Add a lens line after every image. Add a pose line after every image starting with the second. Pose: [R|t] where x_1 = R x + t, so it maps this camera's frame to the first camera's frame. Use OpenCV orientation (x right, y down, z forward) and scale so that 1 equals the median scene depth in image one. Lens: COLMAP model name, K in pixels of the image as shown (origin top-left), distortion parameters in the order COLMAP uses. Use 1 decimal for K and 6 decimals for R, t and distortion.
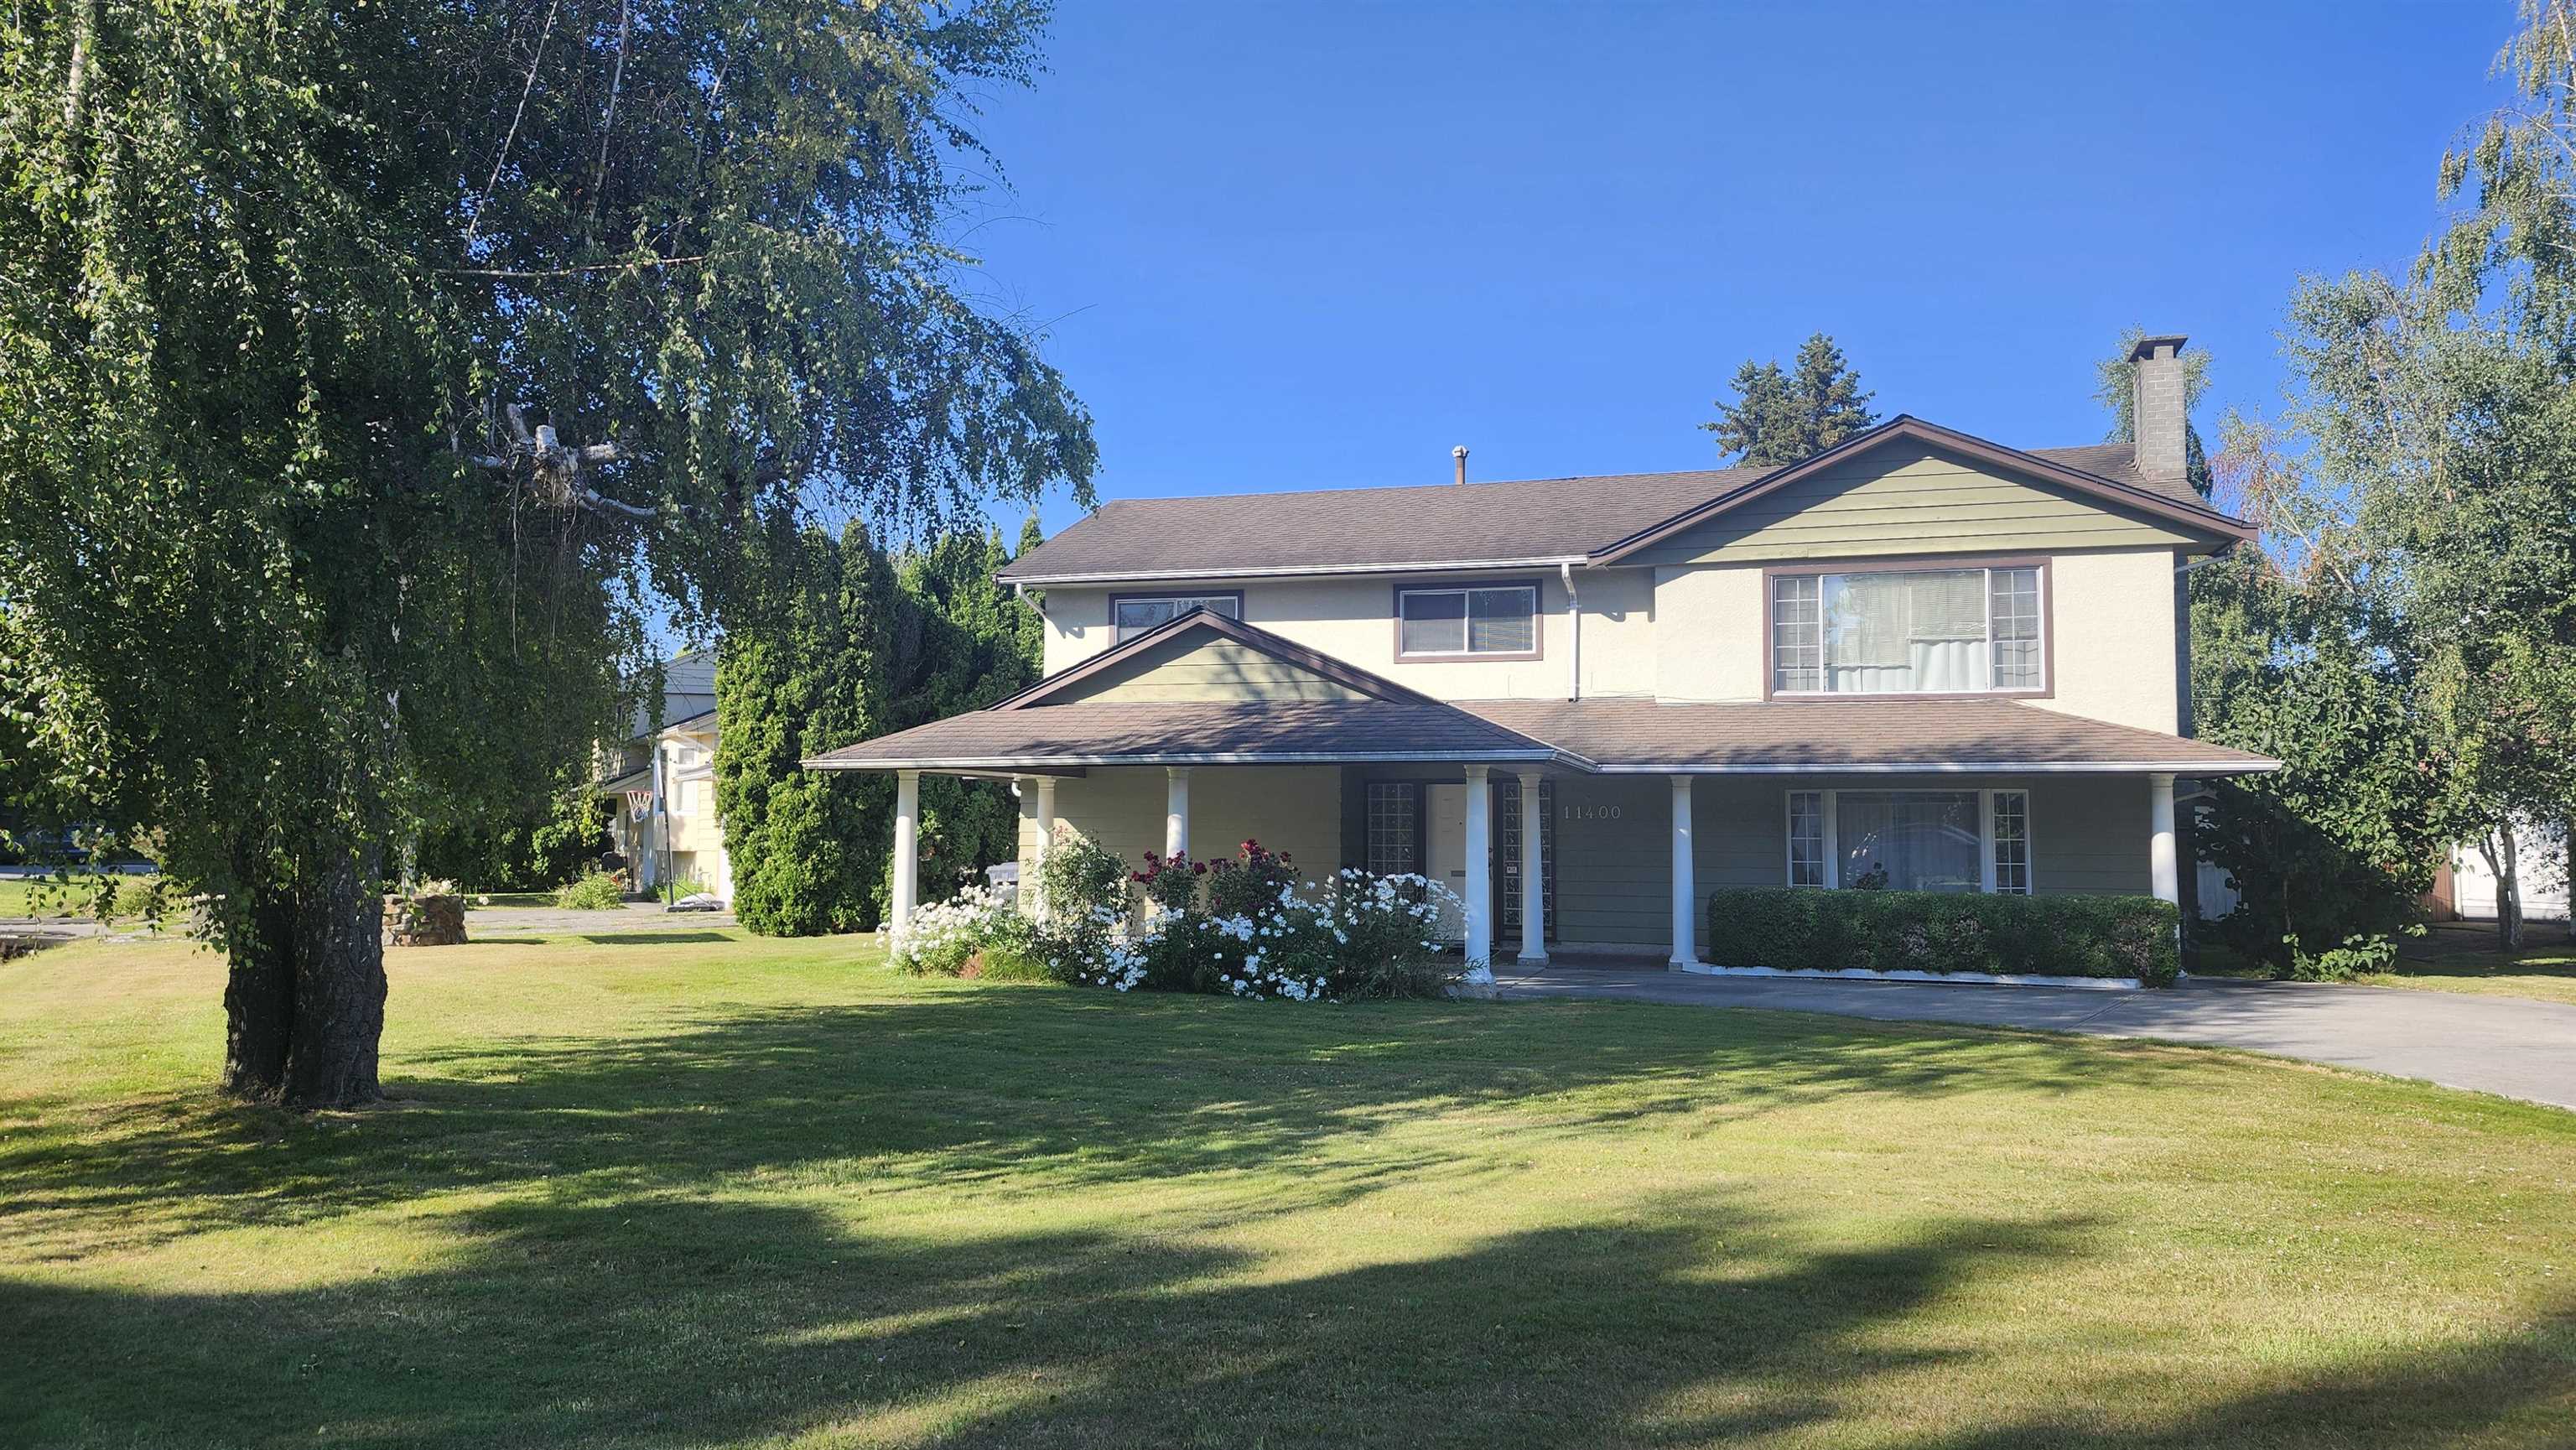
lens RADIAL K [[1805.9, 0, 1288.0], [0, 1805.9, 725.0], [0, 0, 1]] dist [0.044297, -0.000575]
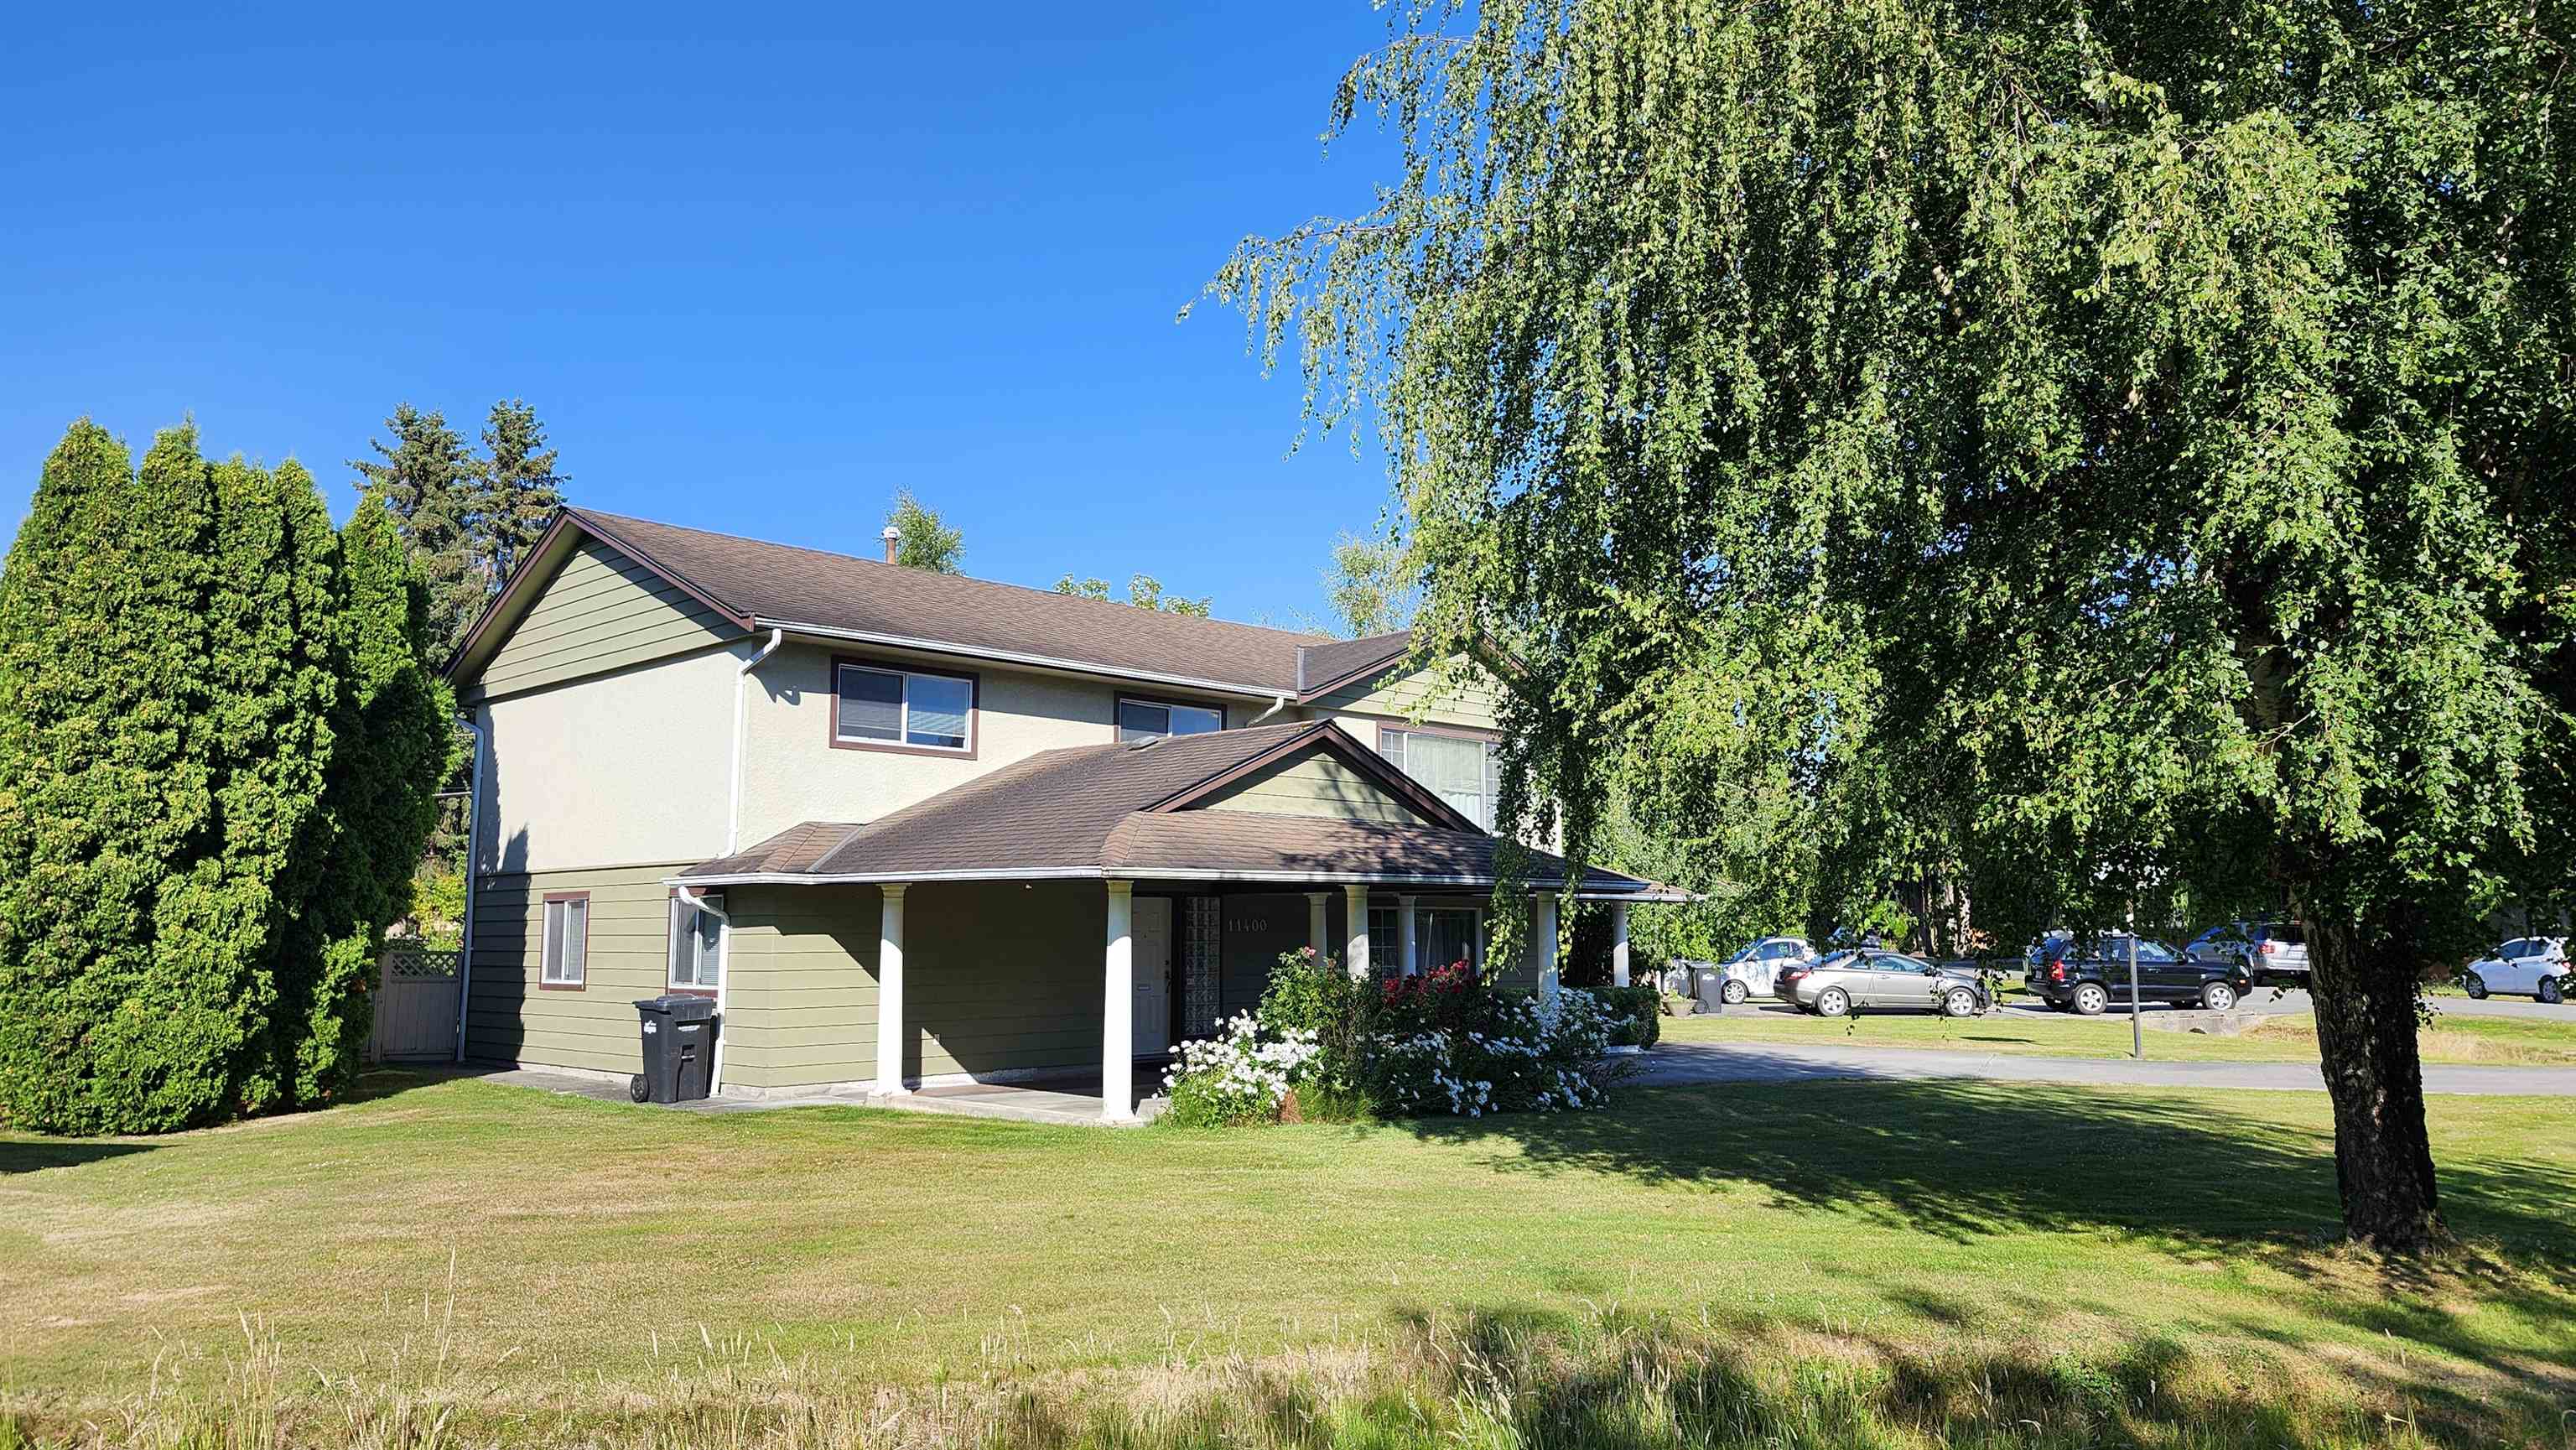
lens RADIAL K [[1654.7, 0, 1288.0], [0, 1654.7, 725.0], [0, 0, 1]] dist [-0.002230, -0.000558]
pose [[0.444359, 0.089160, 0.891401, -0.768378], [-0.052491, 0.995917, -0.073447, 0.003941], [-0.894310, -0.014153, 0.447224, 0.541871]]
